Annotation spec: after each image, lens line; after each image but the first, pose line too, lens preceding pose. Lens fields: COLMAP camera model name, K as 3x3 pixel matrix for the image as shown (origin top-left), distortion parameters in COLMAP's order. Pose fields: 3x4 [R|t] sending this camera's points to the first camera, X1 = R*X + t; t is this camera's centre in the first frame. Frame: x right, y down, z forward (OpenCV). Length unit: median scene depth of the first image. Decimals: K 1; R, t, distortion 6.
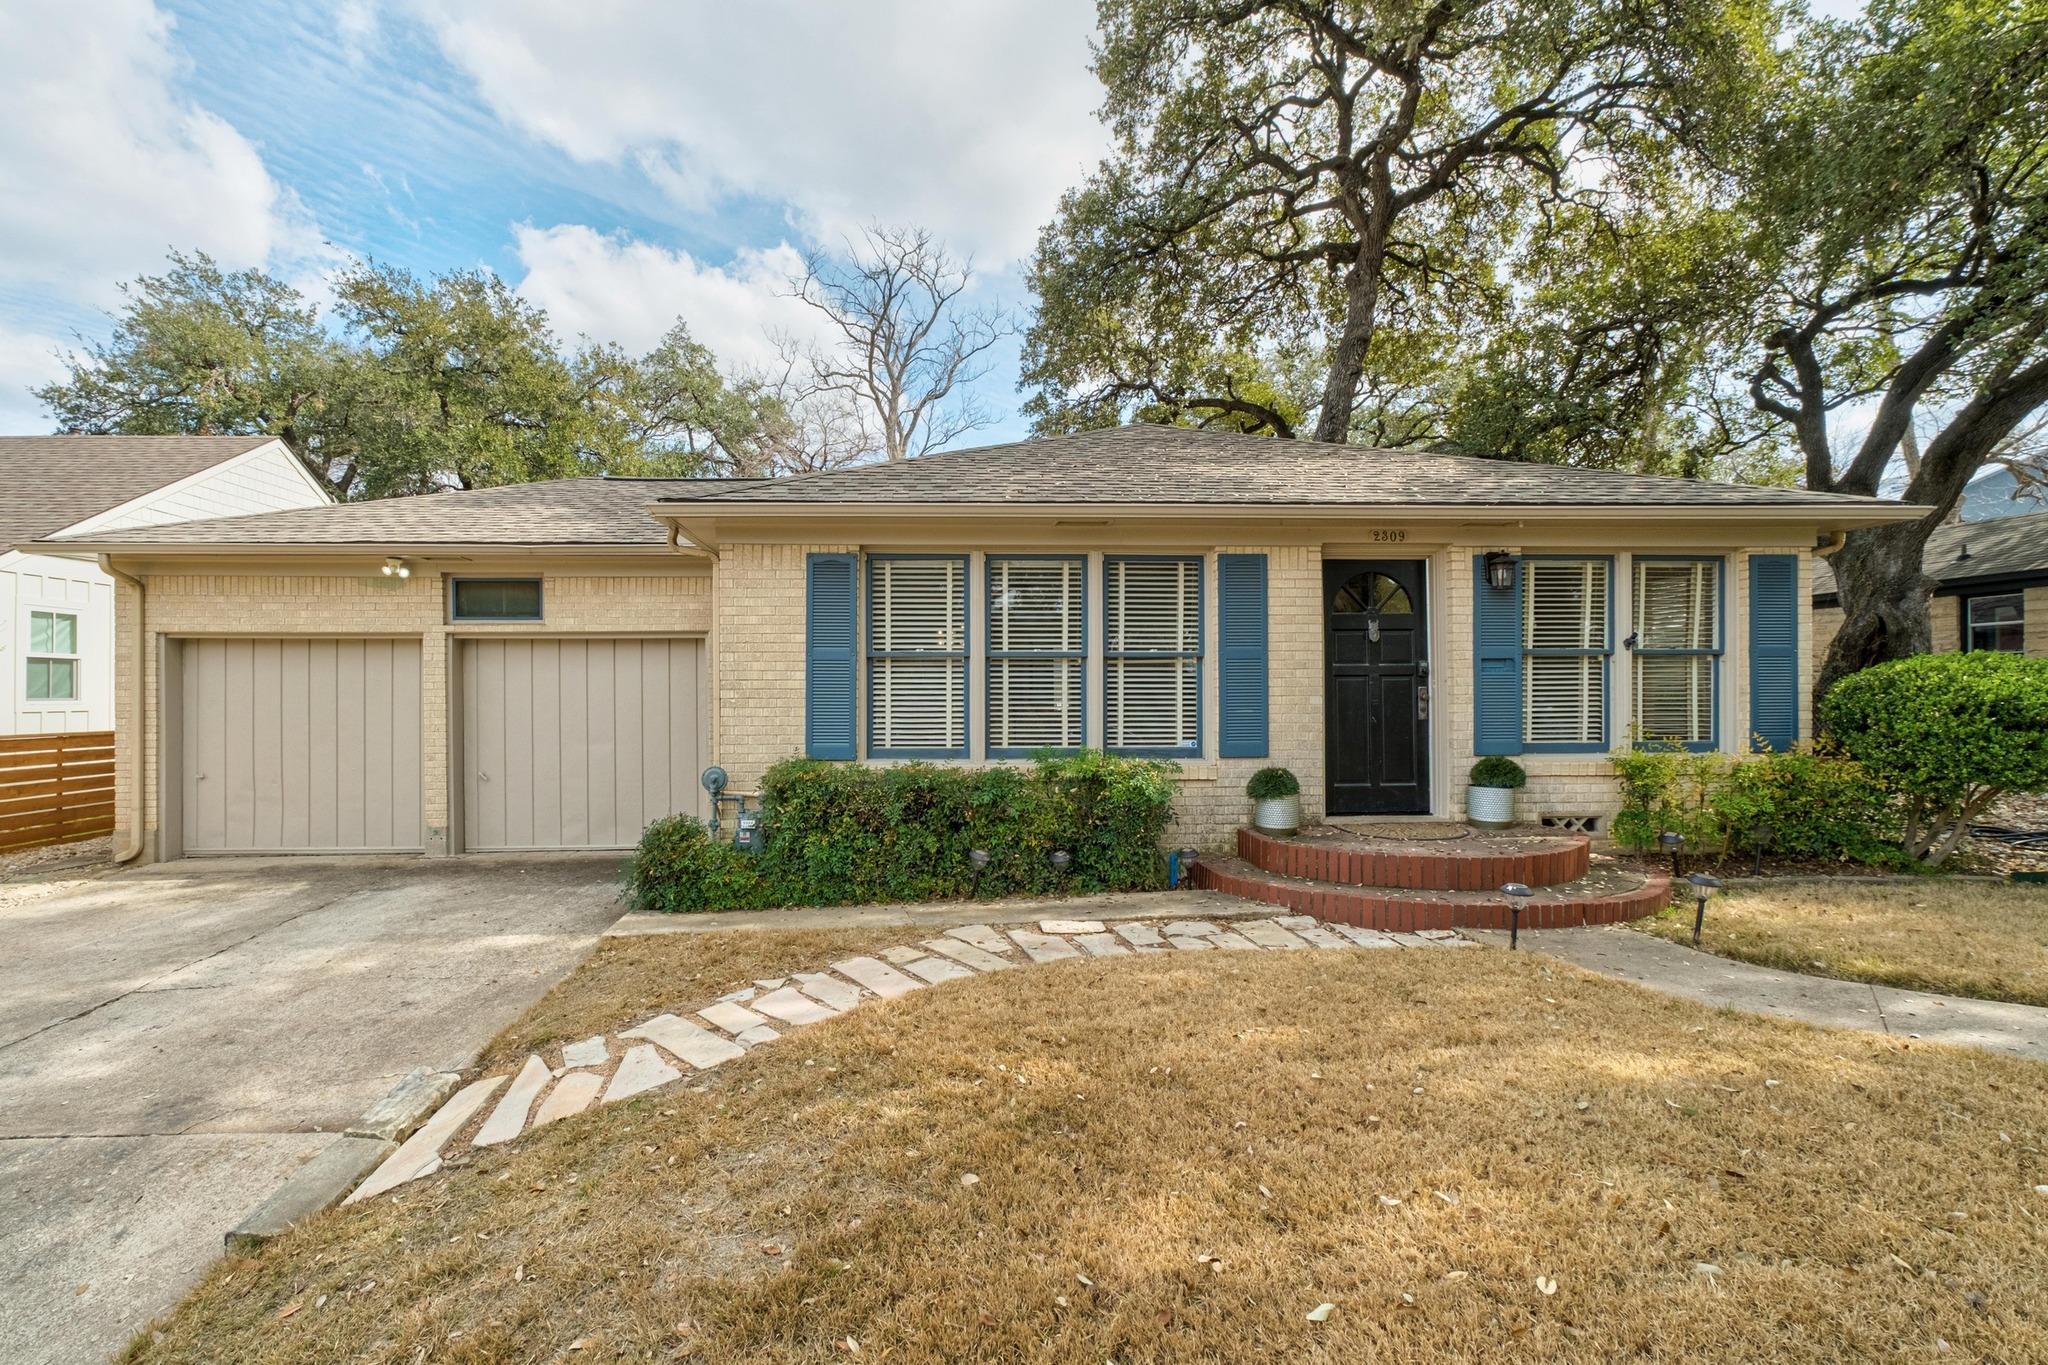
lens RADIAL K [[1066.7, 0, 1024.0], [0, 1066.7, 682.5], [0, 0, 1]] dist [-0.004035, 0.001584]
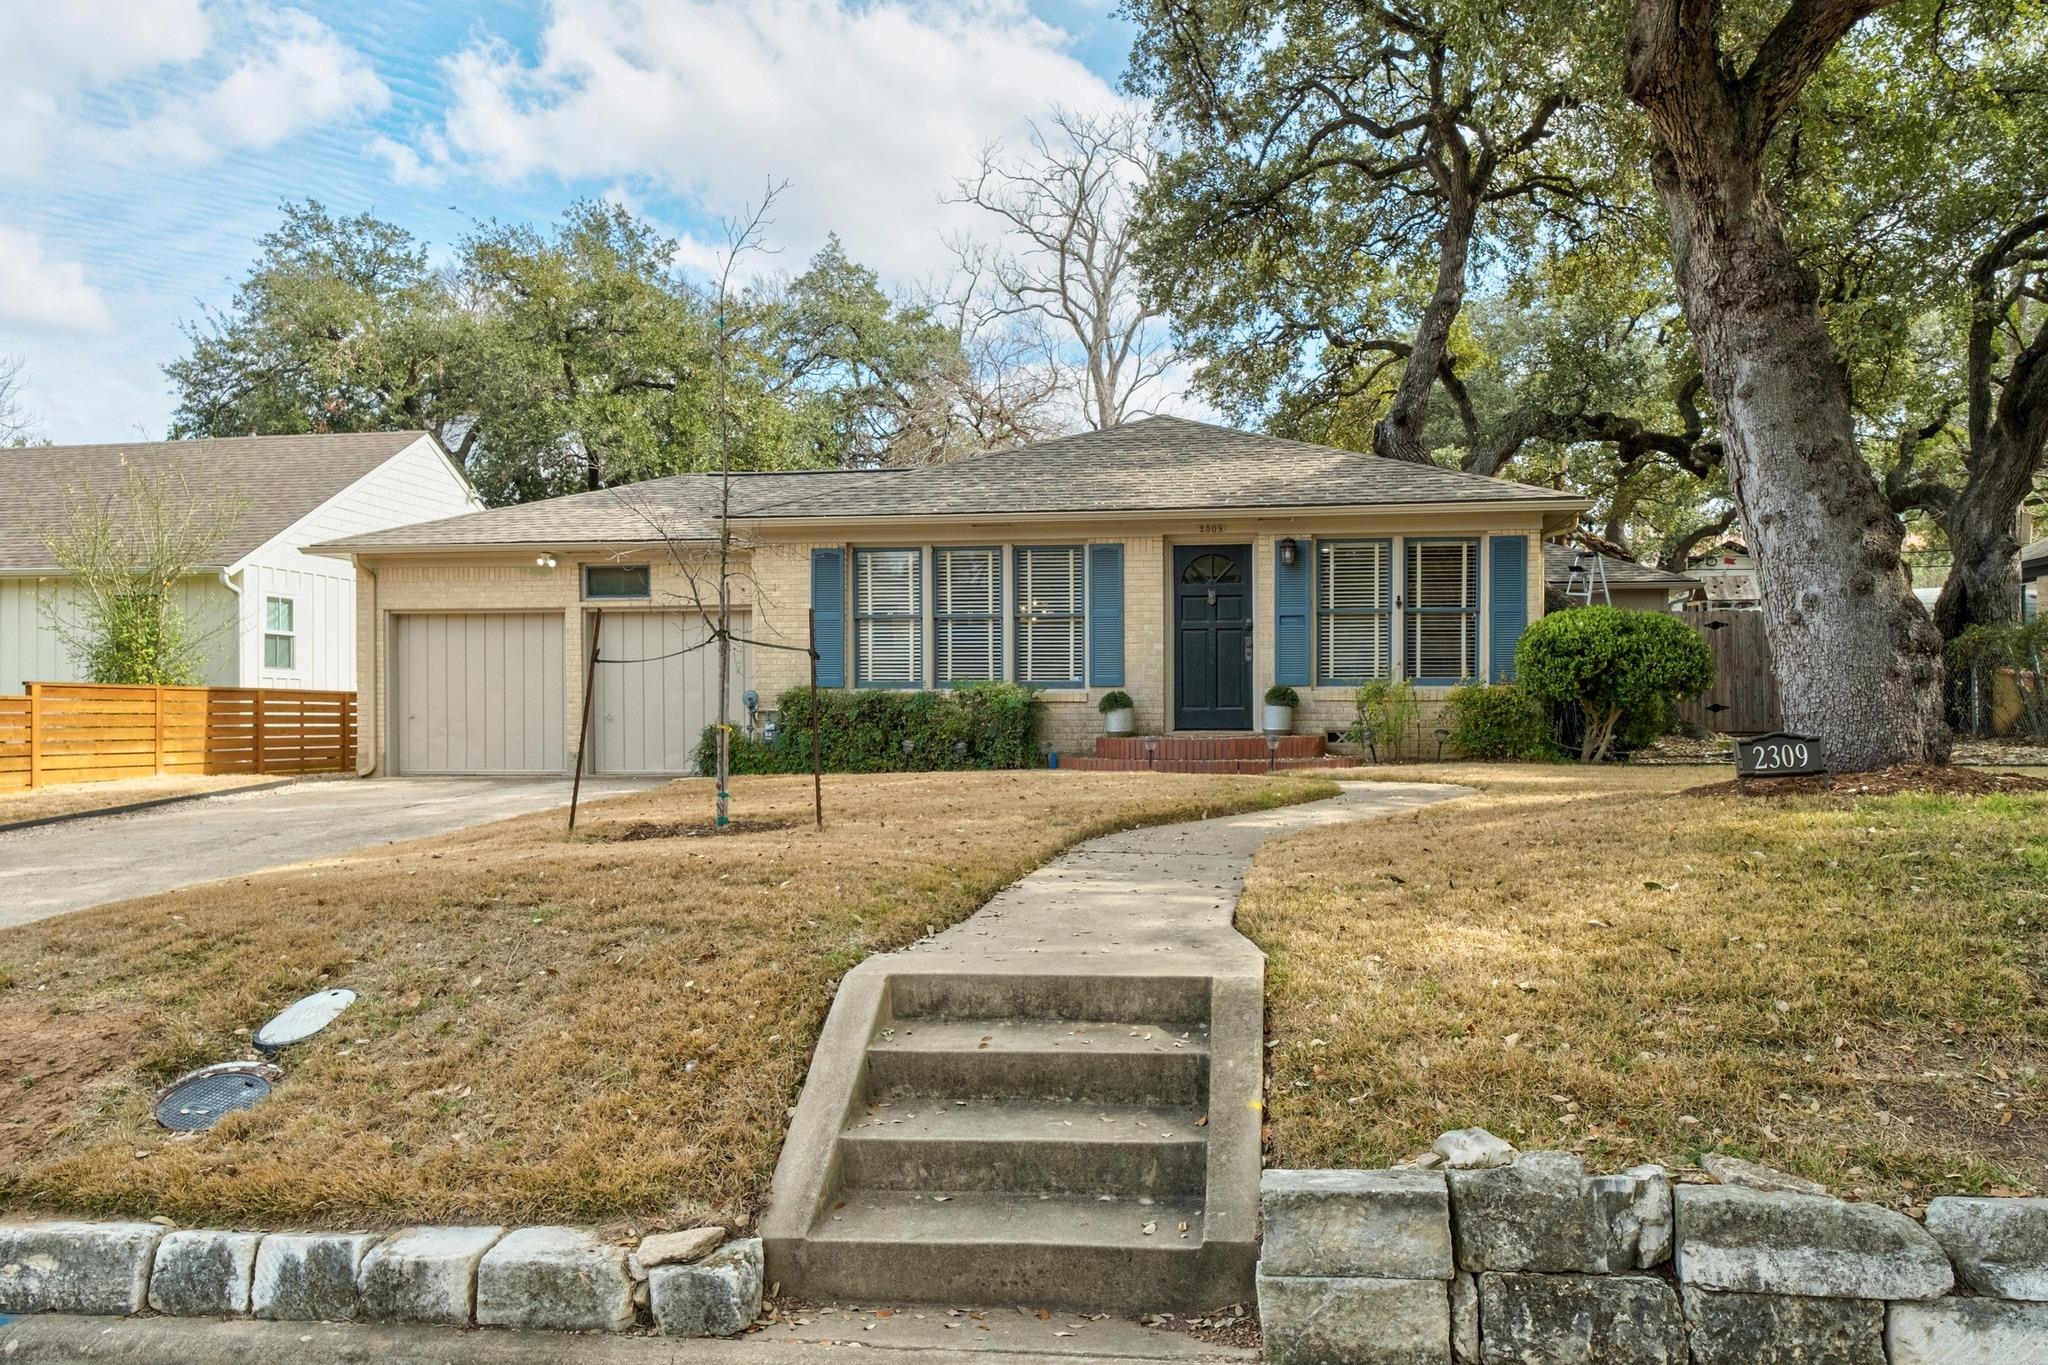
lens RADIAL K [[1276.1, 0, 1024.0], [0, 1276.1, 682.5], [0, 0, 1]] dist [0.005350, -0.001841]
pose [[0.987809, -0.001239, -0.155665, 0.265125], [0.002309, 0.999975, 0.006689, 0.039279], [0.155653, -0.006967, 0.987787, -0.515952]]
